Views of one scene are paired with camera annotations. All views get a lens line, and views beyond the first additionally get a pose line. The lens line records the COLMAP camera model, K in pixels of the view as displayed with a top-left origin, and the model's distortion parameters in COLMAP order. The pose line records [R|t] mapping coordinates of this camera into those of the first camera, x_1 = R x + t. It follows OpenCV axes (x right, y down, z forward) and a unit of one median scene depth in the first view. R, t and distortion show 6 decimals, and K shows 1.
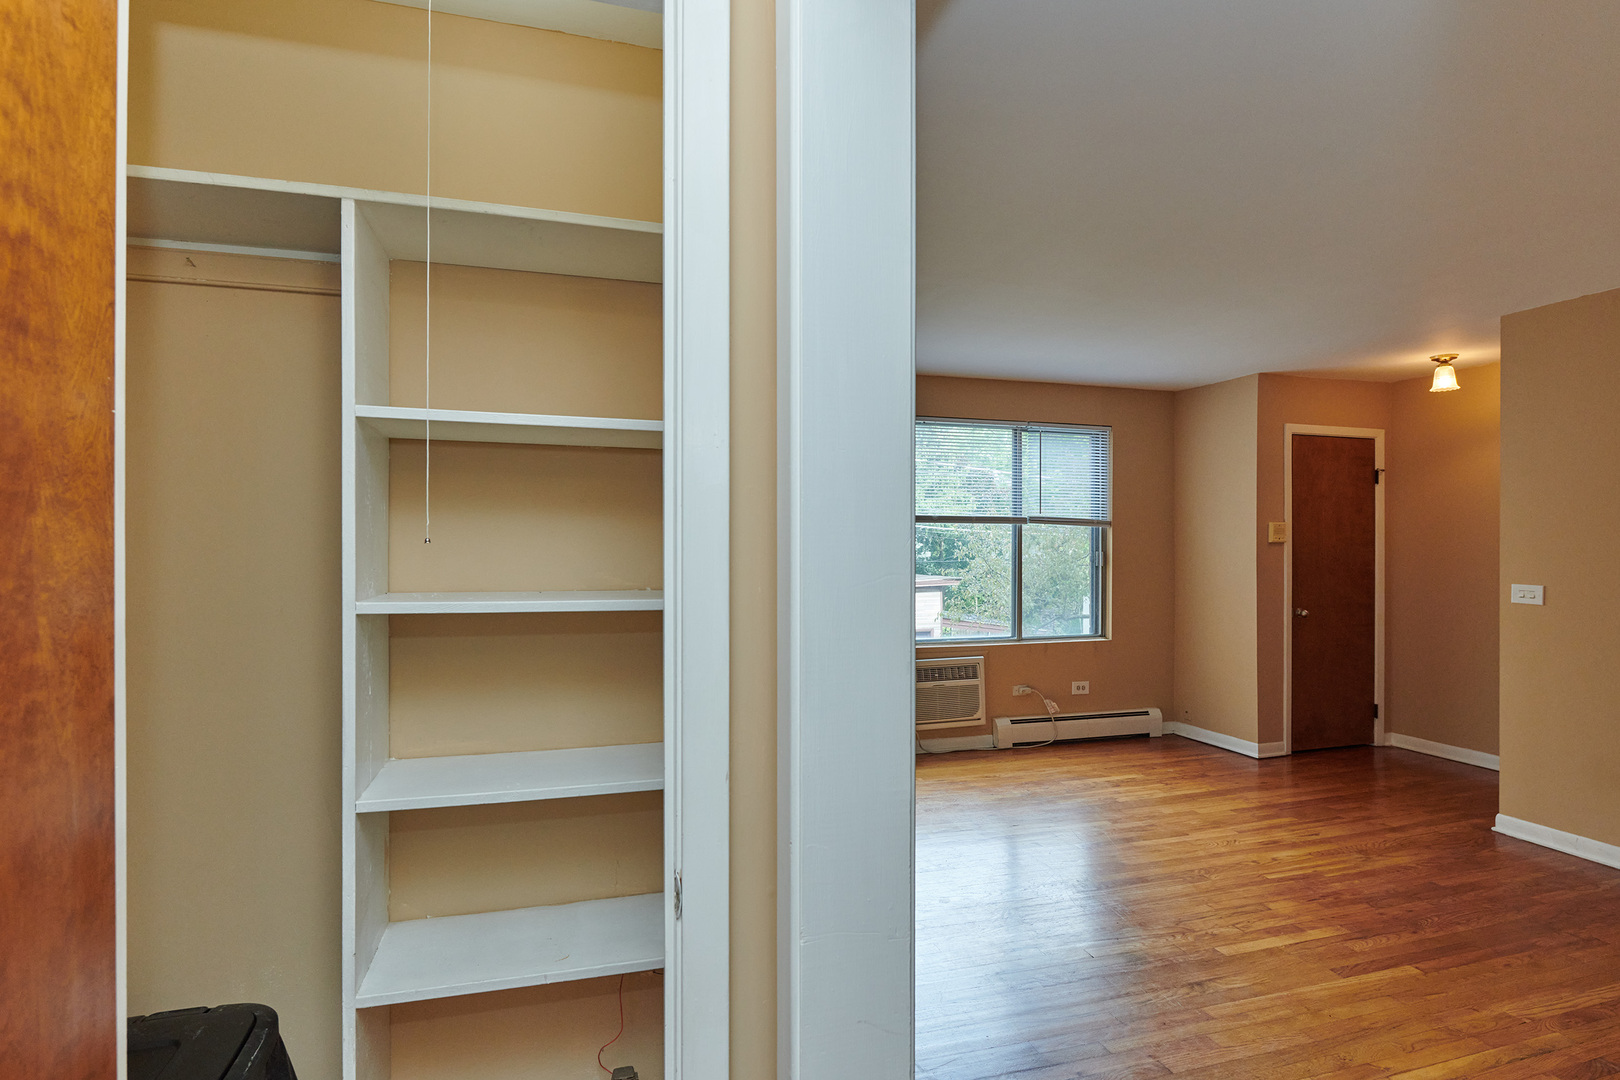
lens RADIAL K [[834.7, 0, 810.0], [0, 834.7, 540.0], [0, 0, 1]] dist [-0.012859, 0.000011]
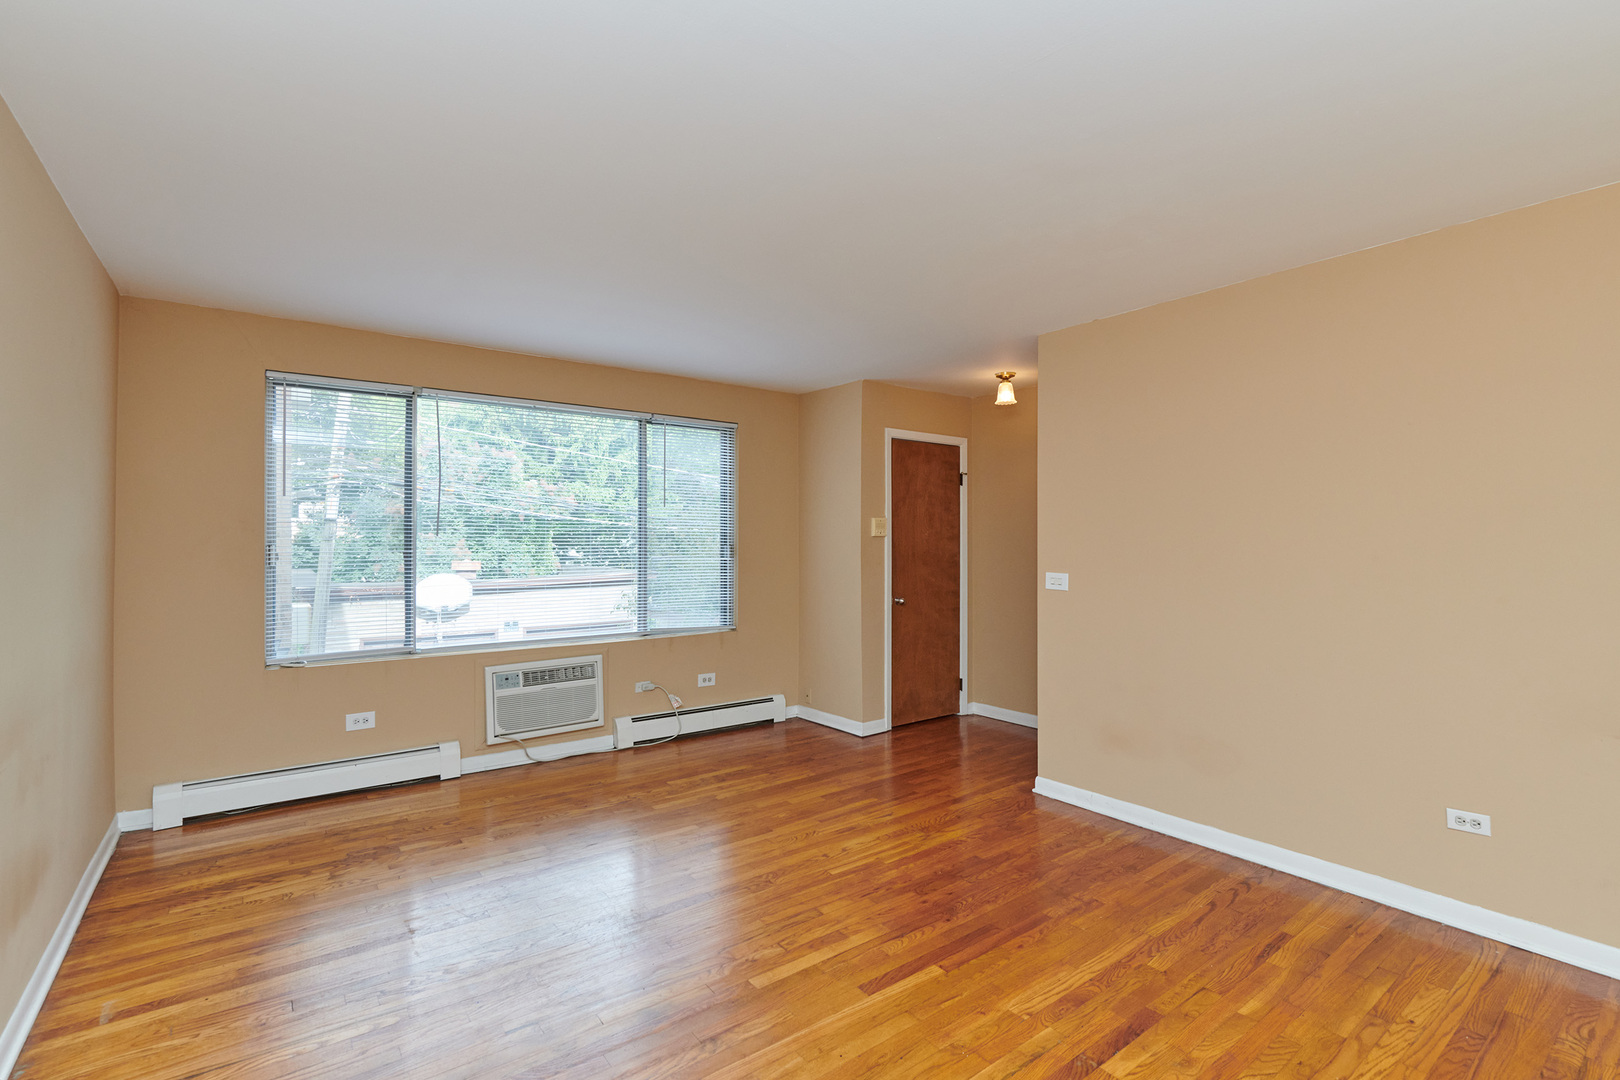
lens RADIAL K [[743.8, 0, 819.0], [0, 743.8, 534.8], [0, 0, 1]] dist [0.000488, -0.000254]
pose [[0.936967, 0.003369, 0.349401, 0.192345], [-0.002120, 0.999990, -0.003958, 0.006050], [-0.349410, 0.002968, 0.936965, 0.147432]]
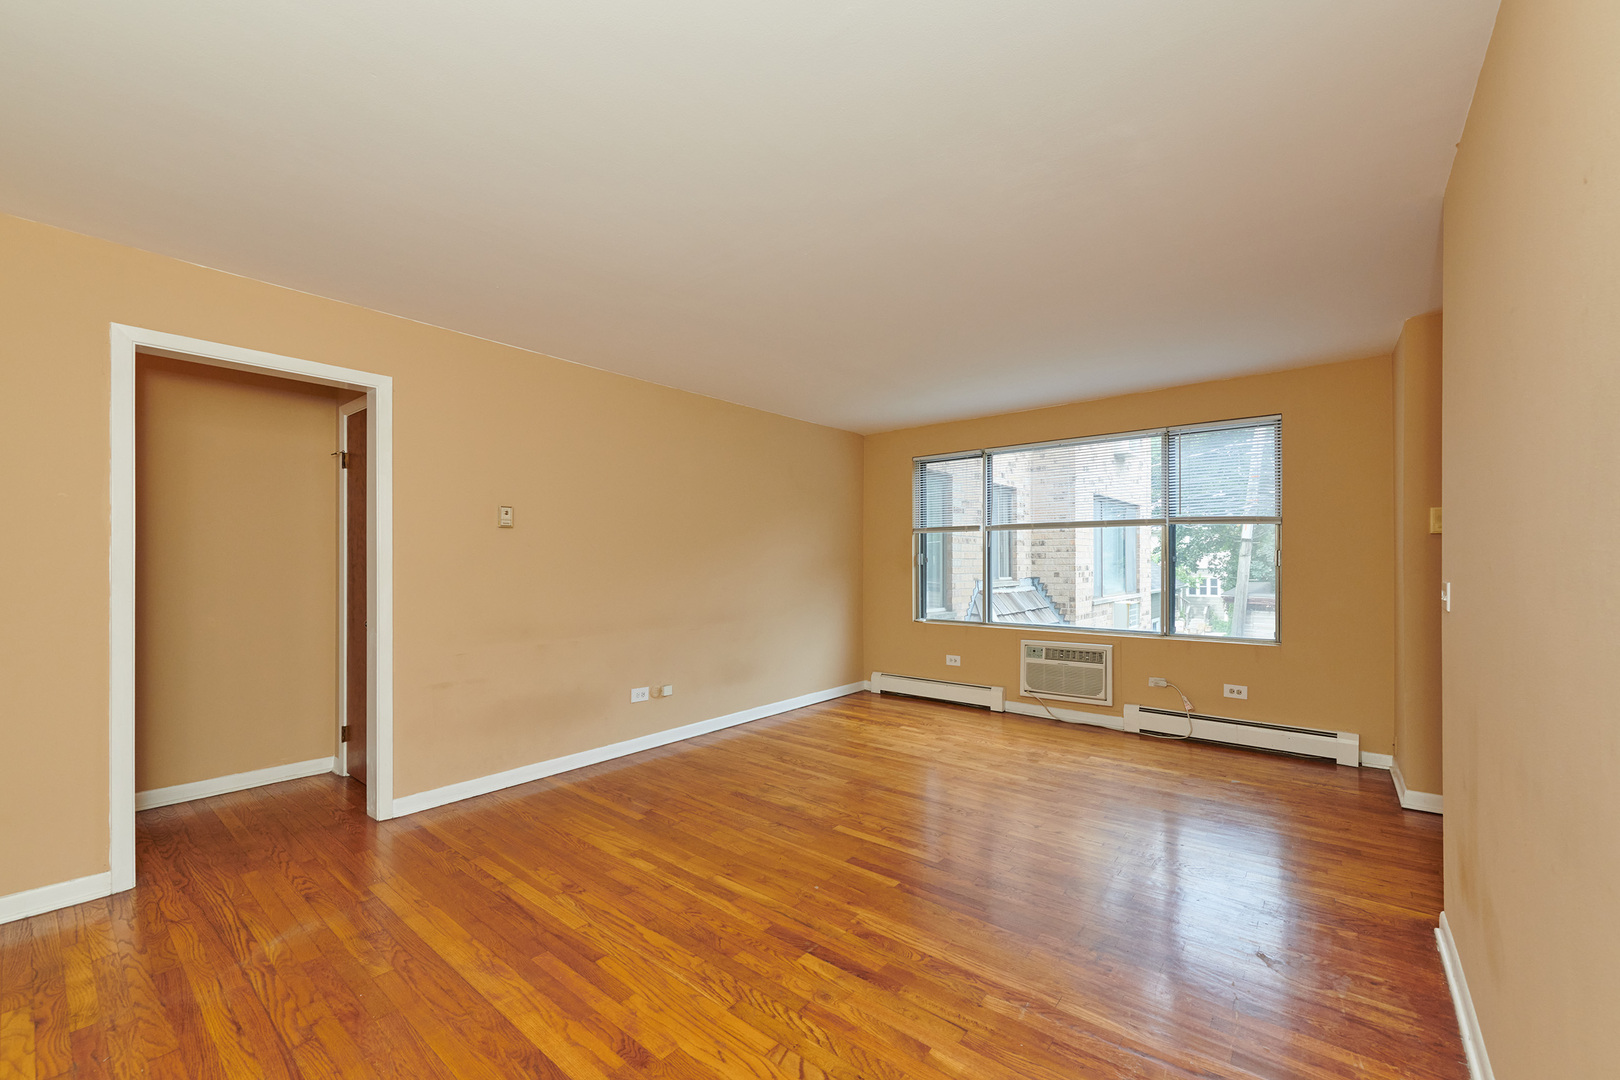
lens RADIAL K [[653.5, 0, 809.7], [0, 653.5, 548.4], [0, 0, 1]] dist [0.000145, -0.000075]
pose [[0.548828, -0.019840, -0.835700, 0.974619], [0.008028, 0.999797, -0.018463, 0.030955], [0.835897, 0.003424, 0.548876, 0.245458]]
